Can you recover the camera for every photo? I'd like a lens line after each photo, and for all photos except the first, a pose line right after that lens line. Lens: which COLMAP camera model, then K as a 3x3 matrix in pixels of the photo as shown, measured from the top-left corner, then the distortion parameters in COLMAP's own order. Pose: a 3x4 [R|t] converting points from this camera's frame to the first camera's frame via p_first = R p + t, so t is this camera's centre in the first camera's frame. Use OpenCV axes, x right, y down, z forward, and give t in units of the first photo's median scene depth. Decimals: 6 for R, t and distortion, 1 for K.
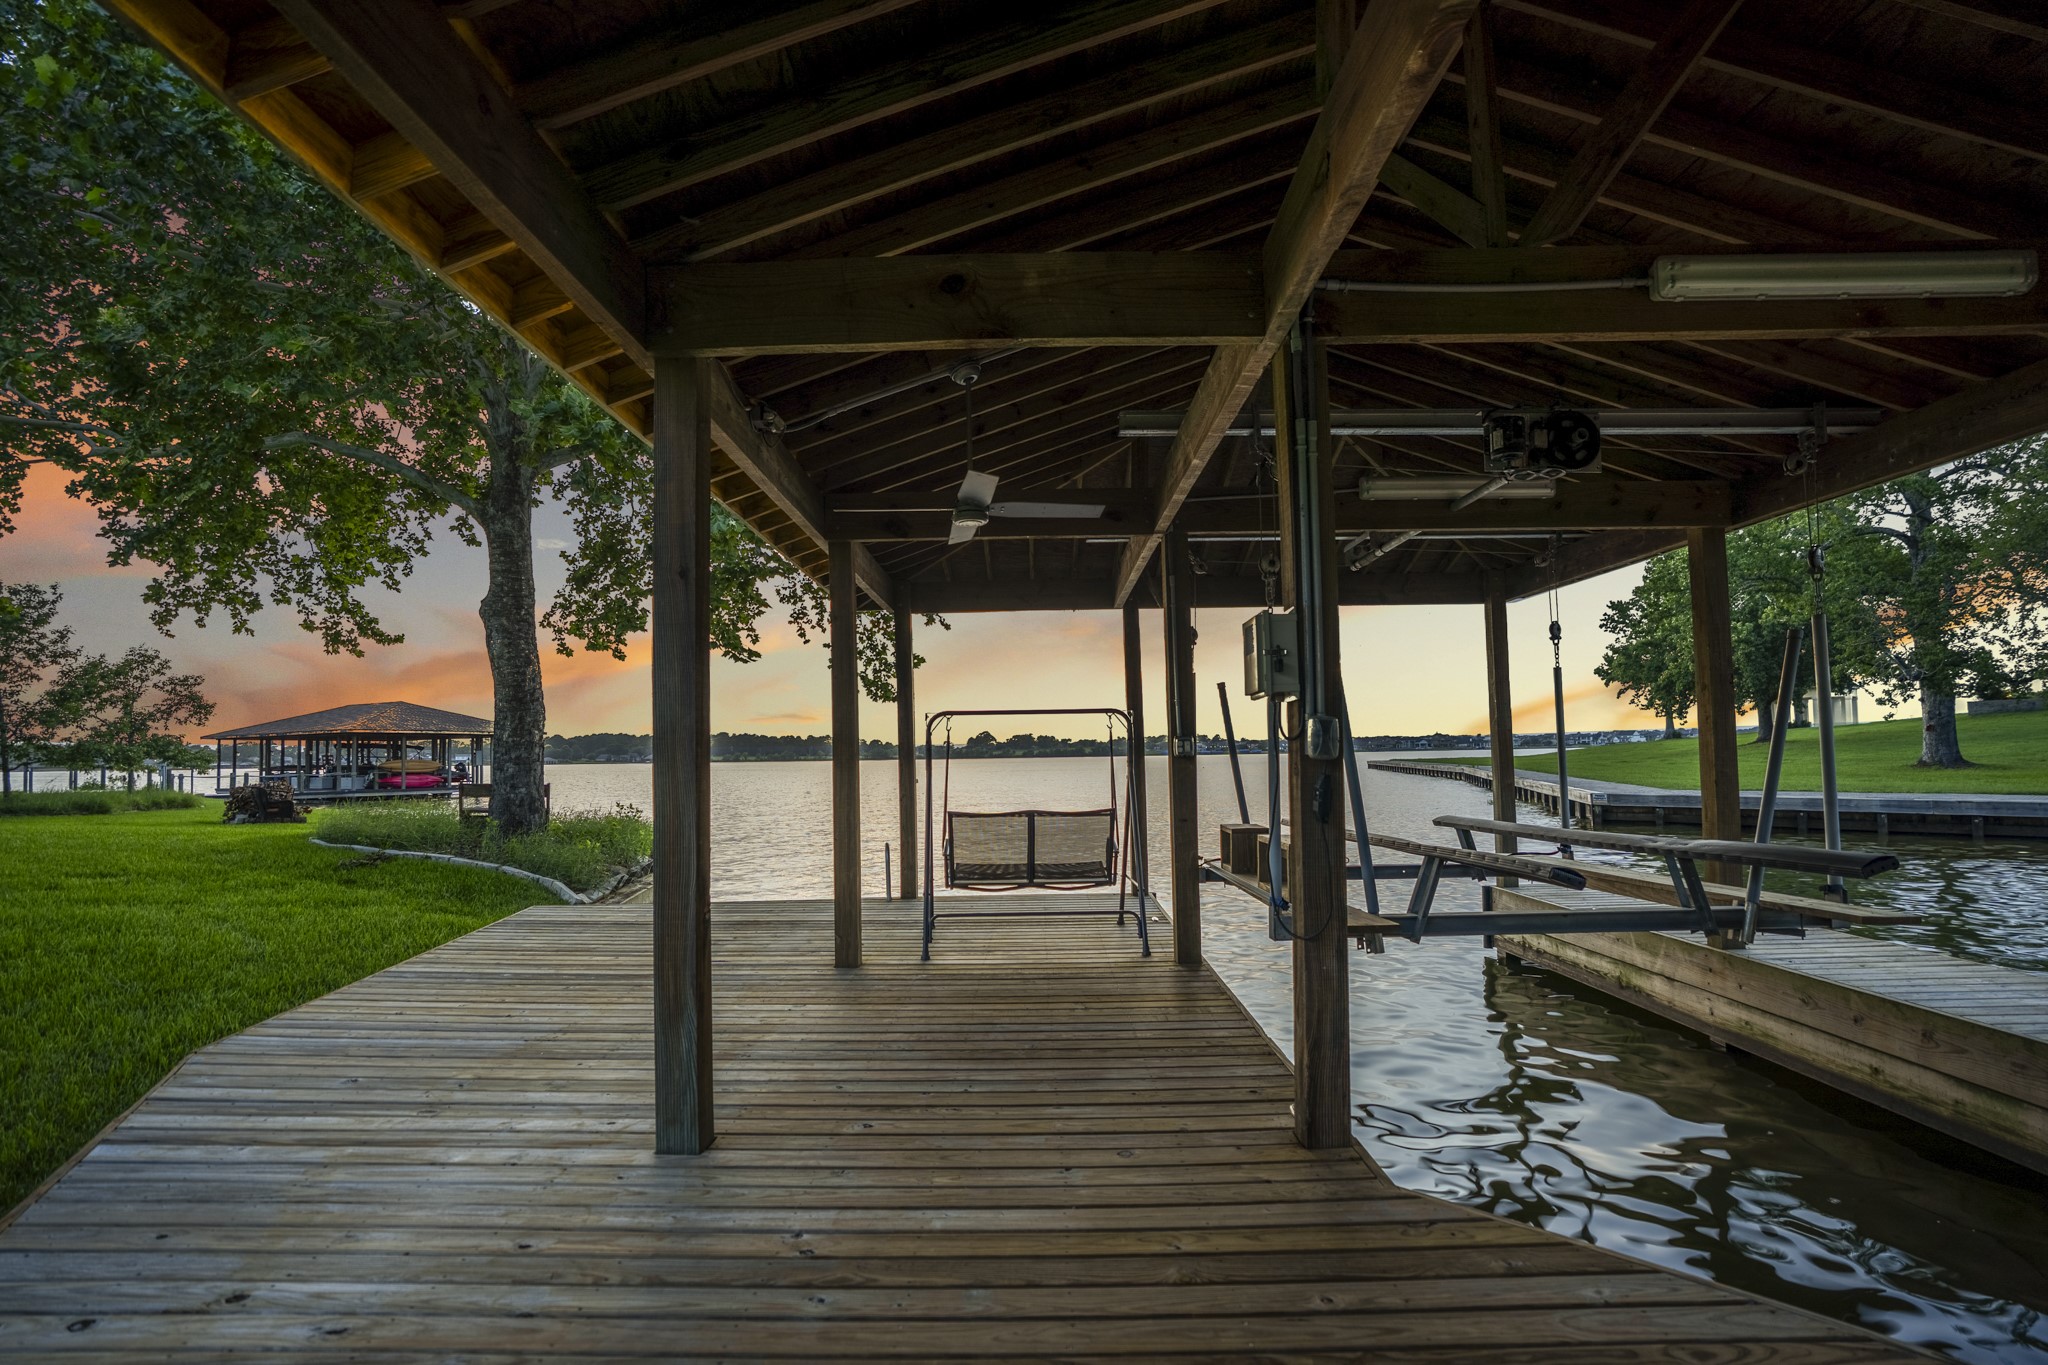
lens RADIAL K [[1012.5, 0, 1018.0], [0, 1012.5, 690.5], [0, 0, 1]] dist [-0.036667, 0.002401]
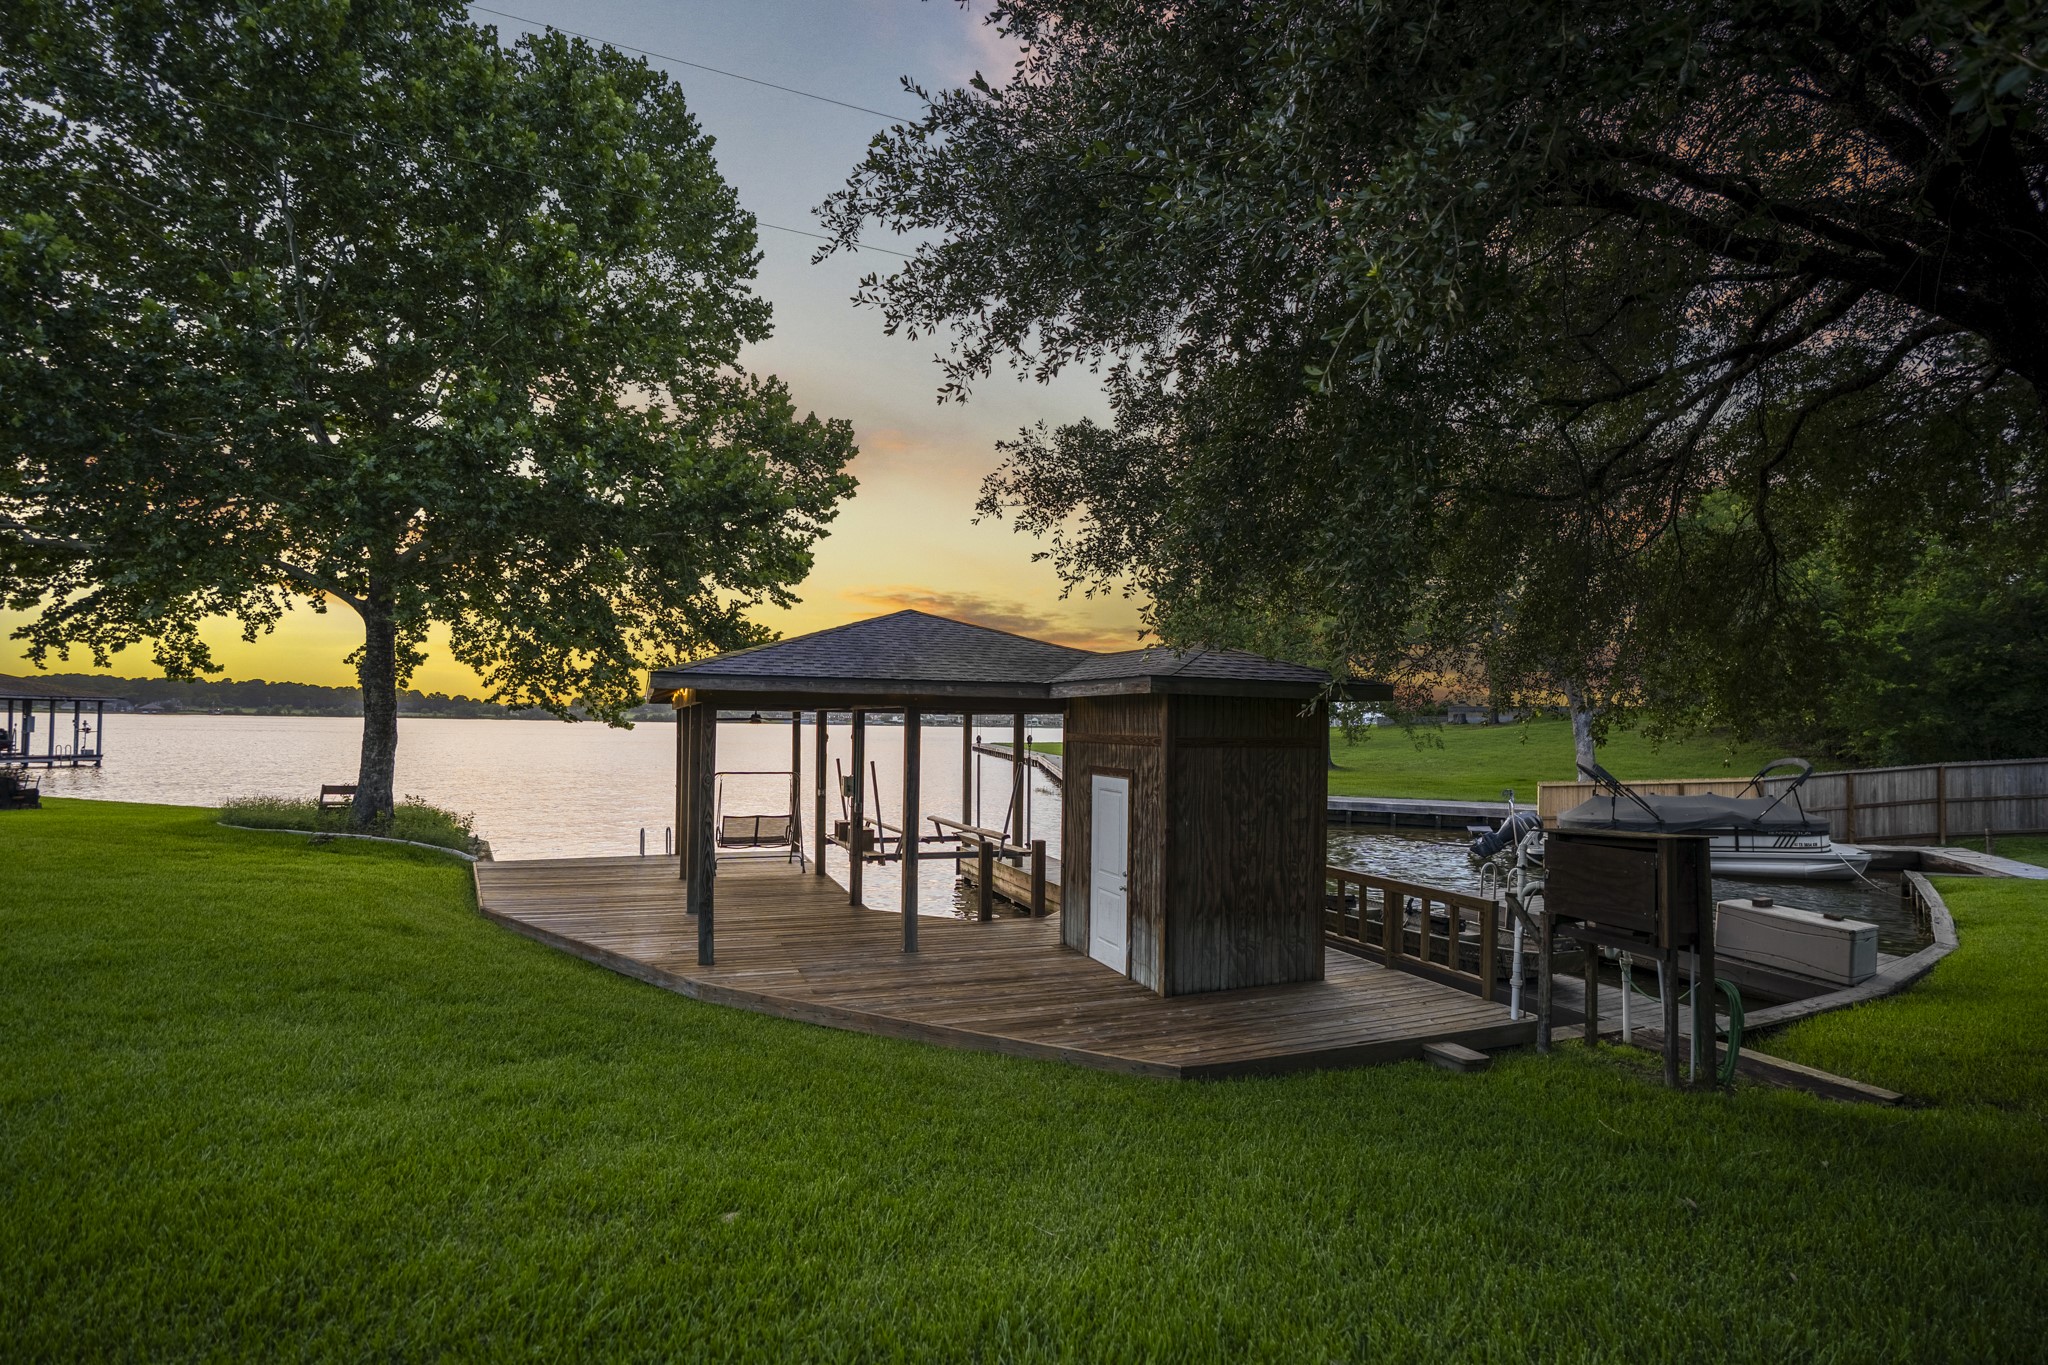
lens RADIAL K [[1012.5, 0, 1025.0], [0, 1012.5, 687.5], [0, 0, 1]] dist [-0.036667, 0.002401]
pose [[0.934409, 0.038318, 0.354134, -0.153080], [-0.048790, 0.998595, 0.020685, -0.162124], [-0.352844, -0.036606, 0.934966, -0.887688]]
